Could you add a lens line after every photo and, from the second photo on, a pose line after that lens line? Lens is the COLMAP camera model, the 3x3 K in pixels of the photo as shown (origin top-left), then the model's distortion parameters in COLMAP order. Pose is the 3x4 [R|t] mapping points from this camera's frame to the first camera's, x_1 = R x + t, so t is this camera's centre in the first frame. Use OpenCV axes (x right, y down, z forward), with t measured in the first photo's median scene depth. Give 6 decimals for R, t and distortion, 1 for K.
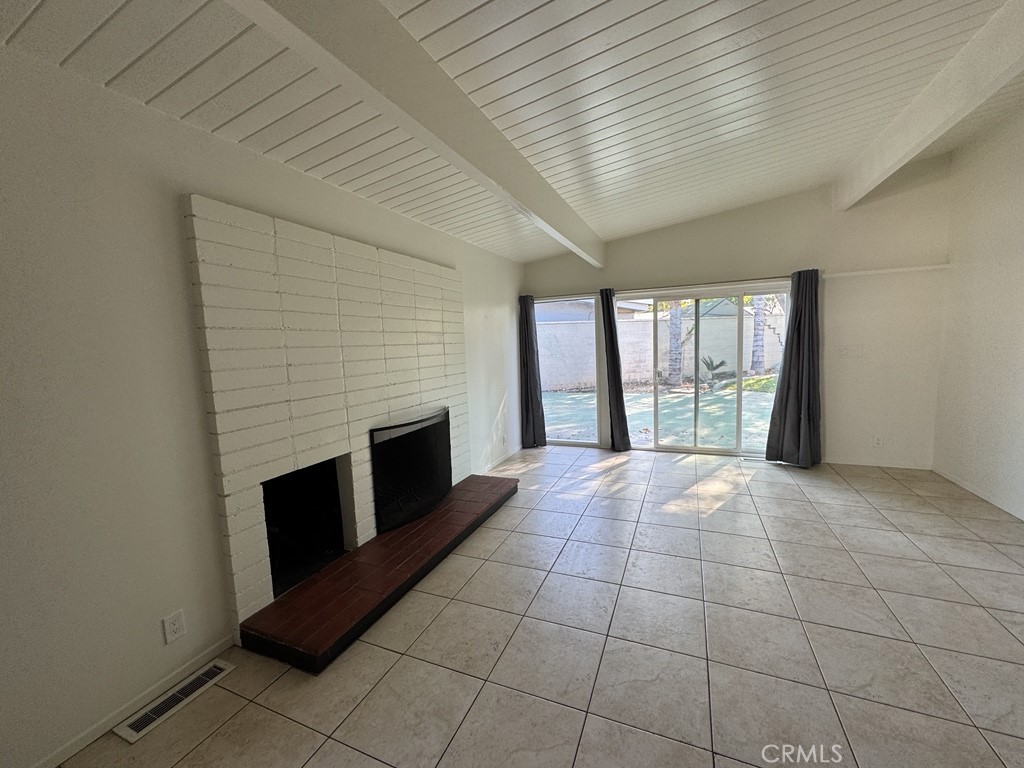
lens RADIAL K [[409.0, 0, 512.0], [0, 409.0, 384.0], [0, 0, 1]] dist [-0.000982, 0.000344]
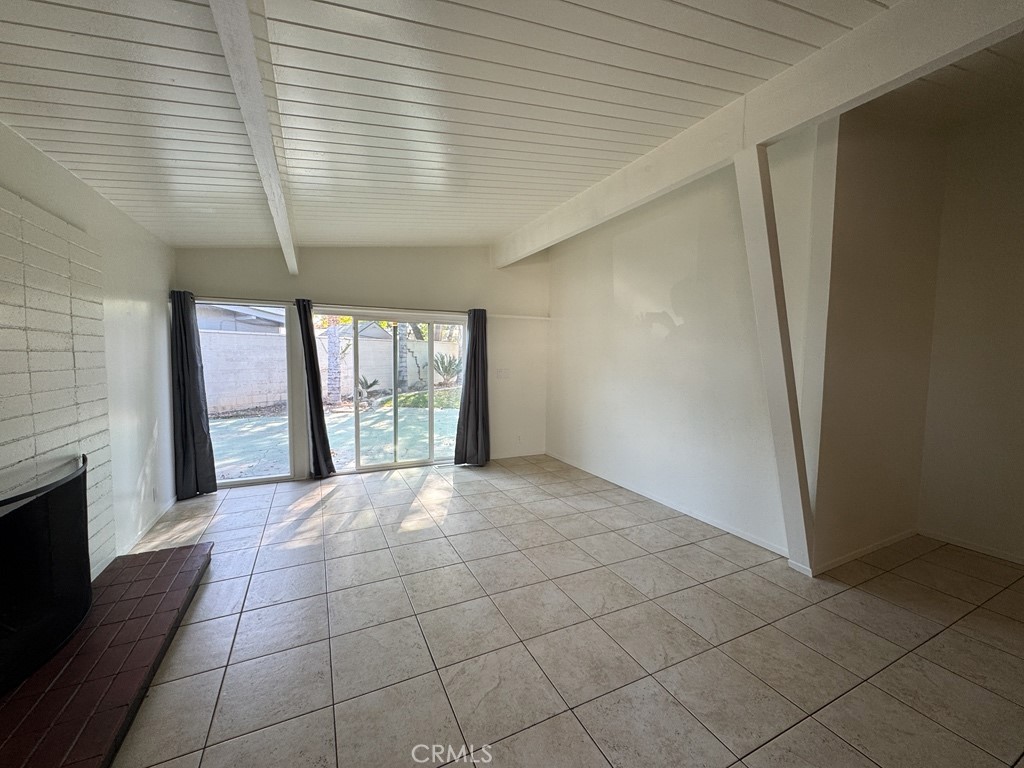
lens RADIAL K [[409.0, 0, 512.0], [0, 409.0, 384.0], [0, 0, 1]] dist [-0.000982, 0.000344]
pose [[0.656816, -0.005333, 0.754032, -0.157157], [0.039892, 0.998820, -0.027684, -0.006168], [-0.752995, 0.048263, 0.656254, 0.091527]]
